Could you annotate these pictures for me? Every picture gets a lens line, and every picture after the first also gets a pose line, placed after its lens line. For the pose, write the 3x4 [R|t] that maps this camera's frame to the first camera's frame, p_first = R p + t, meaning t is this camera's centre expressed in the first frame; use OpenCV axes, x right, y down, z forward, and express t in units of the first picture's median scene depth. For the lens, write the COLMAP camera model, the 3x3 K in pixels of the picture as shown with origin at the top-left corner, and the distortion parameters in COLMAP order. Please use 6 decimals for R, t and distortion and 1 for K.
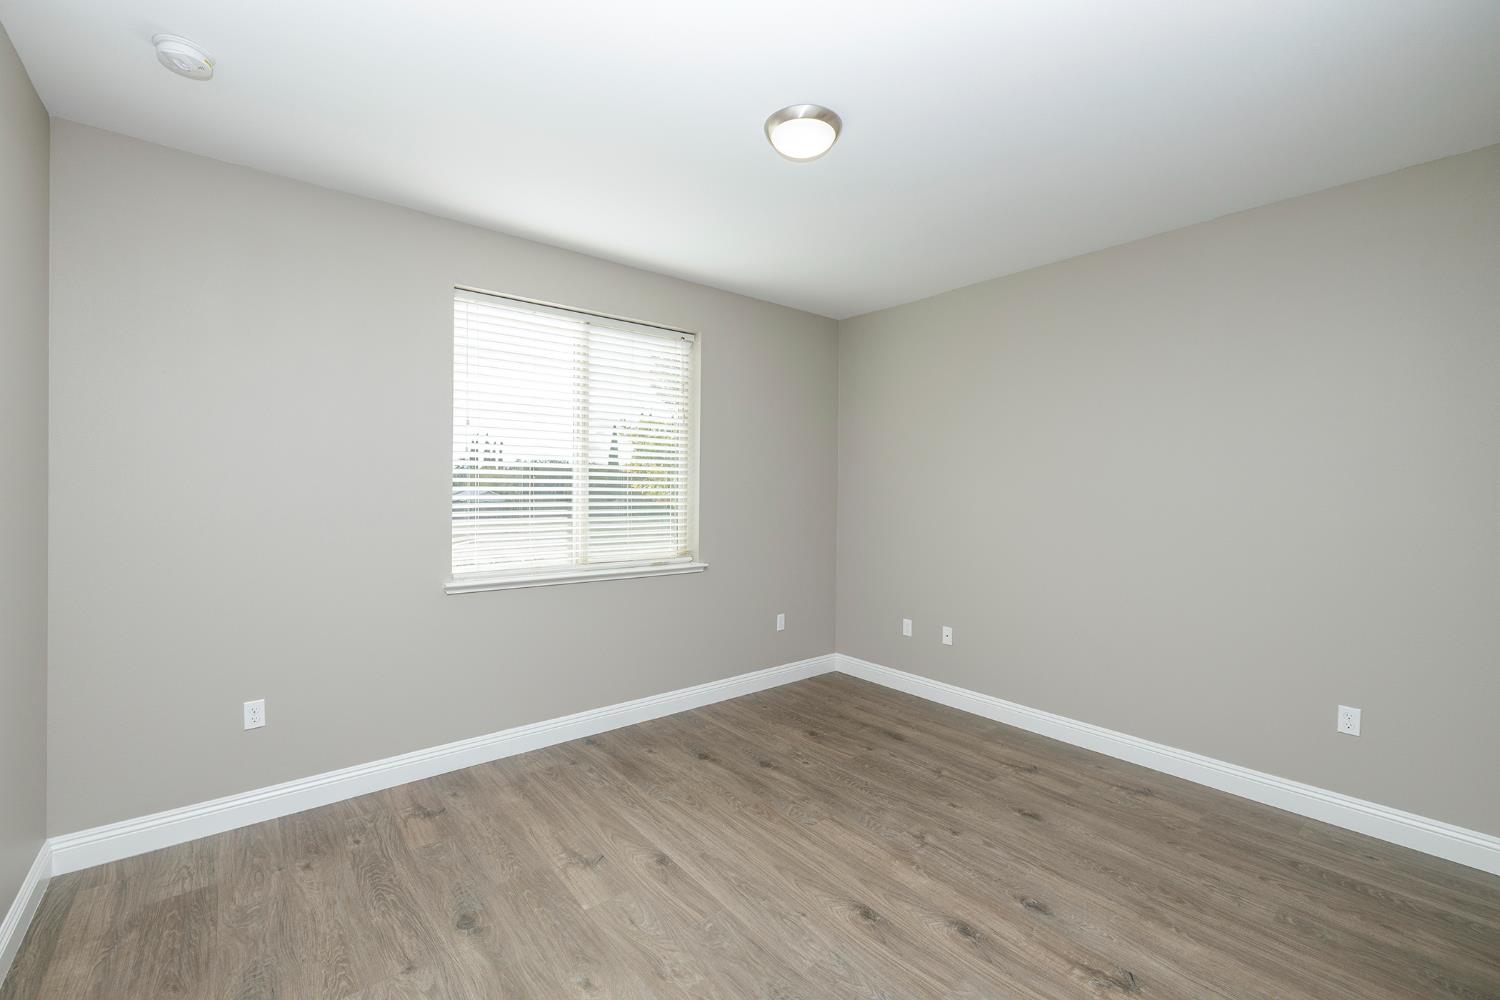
lens RADIAL K [[627.0, 0, 741.6], [0, 627.0, 494.4], [0, 0, 1]] dist [0.001507, 0.000227]
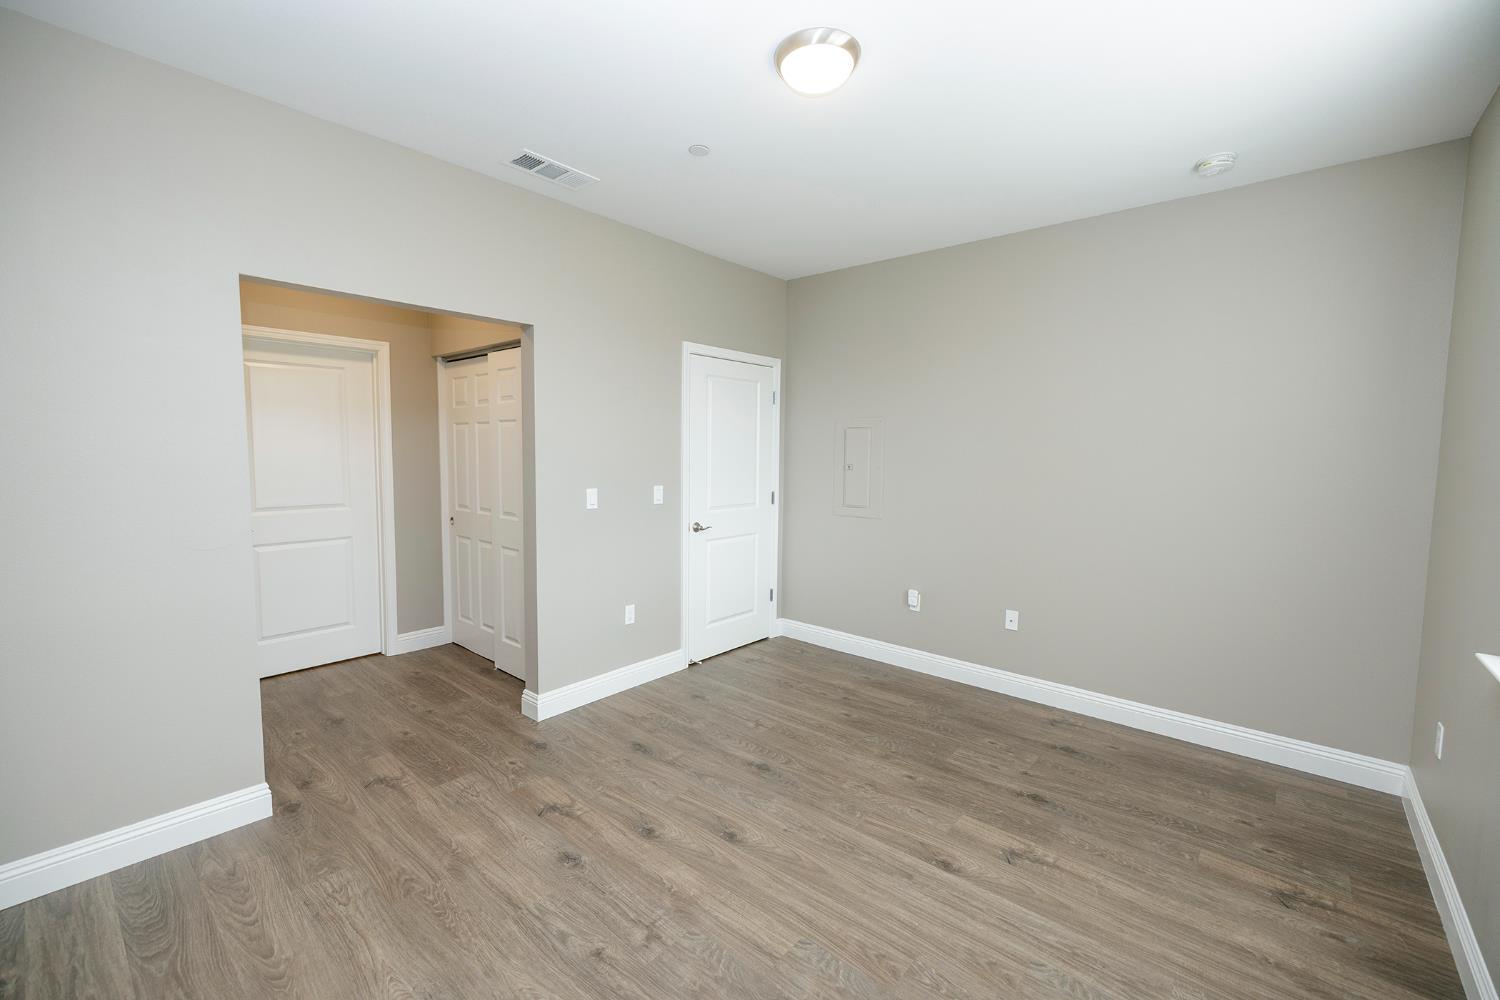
lens RADIAL K [[627.0, 0, 741.6], [0, 627.0, 494.4], [0, 0, 1]] dist [0.001507, 0.000227]
pose [[-0.985310, -0.011433, -0.170390, 0.315109], [-0.025399, 0.996470, 0.080014, -0.026688], [0.168873, 0.083166, -0.982123, 1.707555]]
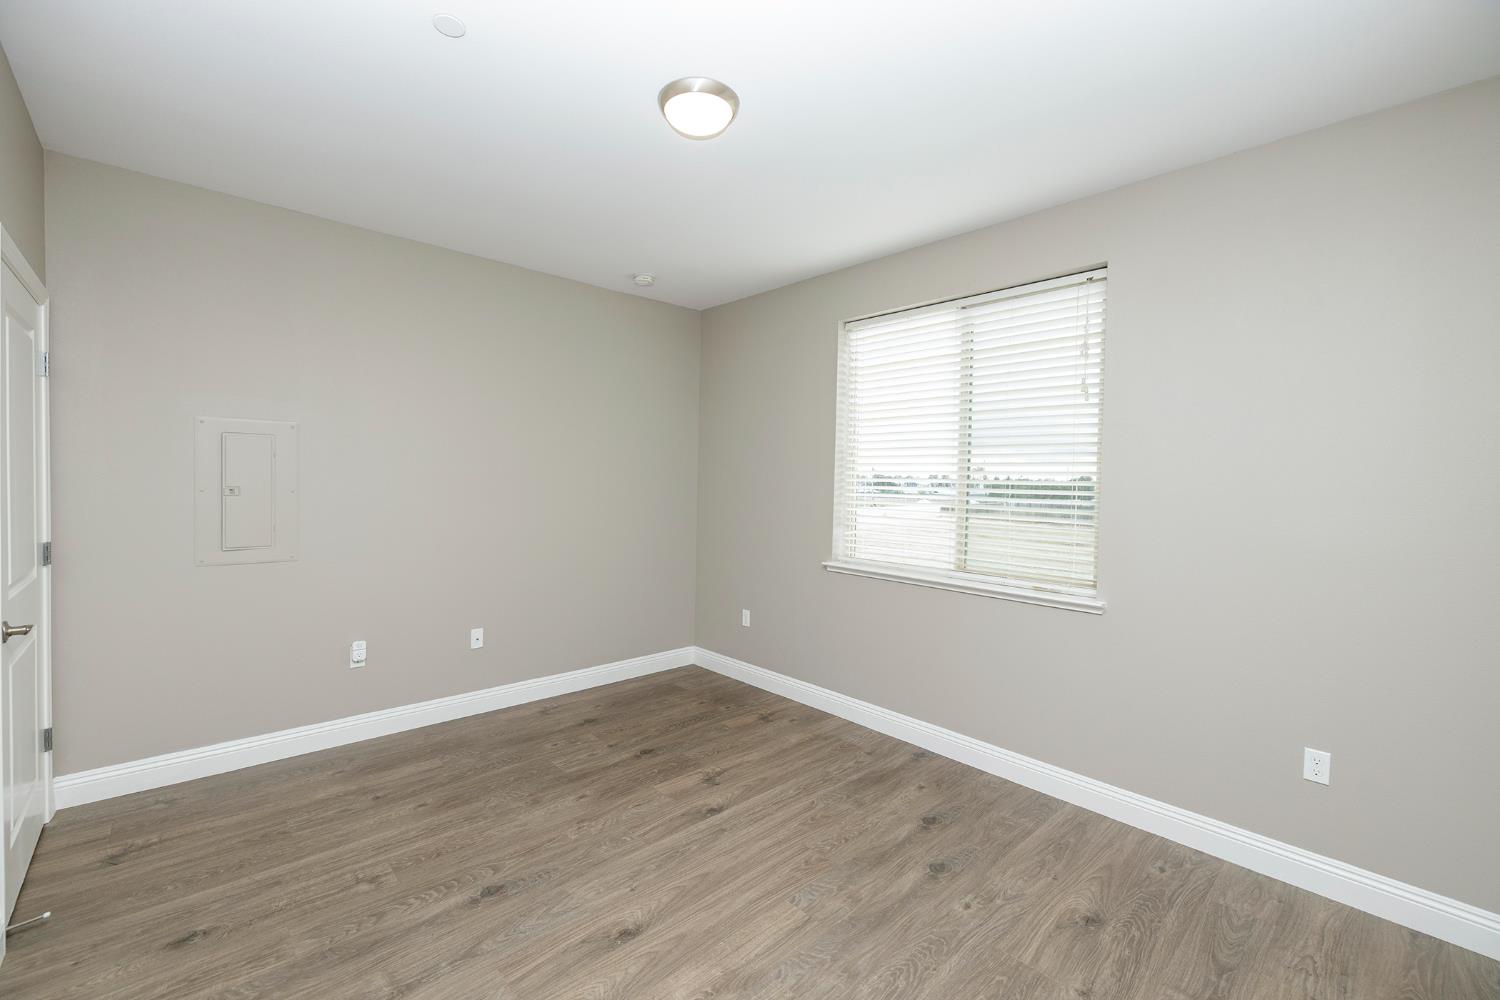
lens RADIAL K [[627.0, 0, 741.6], [0, 627.0, 494.4], [0, 0, 1]] dist [0.001507, 0.000227]
pose [[0.055569, 0.014406, -0.998351, 0.946737], [-0.028985, 0.999498, 0.012809, -0.006281], [0.998034, 0.028225, 0.055958, 0.914354]]
